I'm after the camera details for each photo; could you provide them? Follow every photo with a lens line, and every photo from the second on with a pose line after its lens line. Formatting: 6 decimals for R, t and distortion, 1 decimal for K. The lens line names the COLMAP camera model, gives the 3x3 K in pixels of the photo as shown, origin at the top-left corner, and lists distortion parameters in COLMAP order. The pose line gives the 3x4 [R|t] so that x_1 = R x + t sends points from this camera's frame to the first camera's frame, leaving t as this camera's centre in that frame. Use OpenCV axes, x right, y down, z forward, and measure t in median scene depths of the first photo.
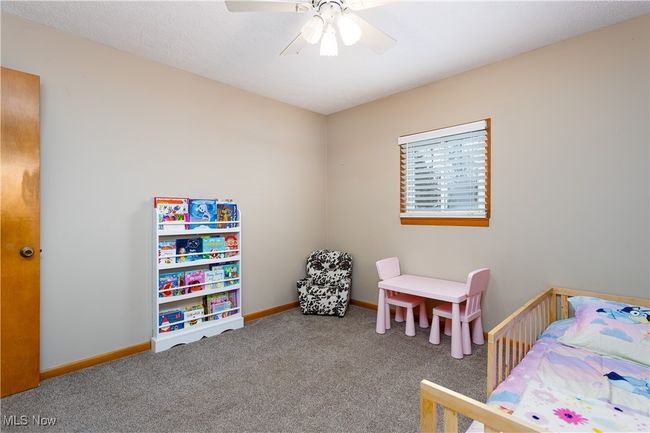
lens RADIAL K [[303.6, 0, 325.0], [0, 303.6, 216.5], [0, 0, 1]] dist [0.000240, 0.000058]
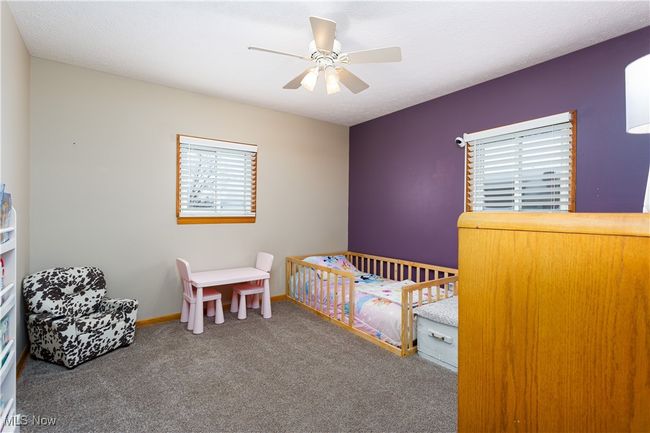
lens RADIAL K [[303.6, 0, 325.0], [0, 303.6, 216.5], [0, 0, 1]] dist [0.000240, 0.000058]
pose [[0.167535, -0.008235, 0.985832, -0.630091], [0.006101, 0.999955, 0.007316, -0.002897], [-0.985847, 0.004788, 0.167578, 0.367725]]
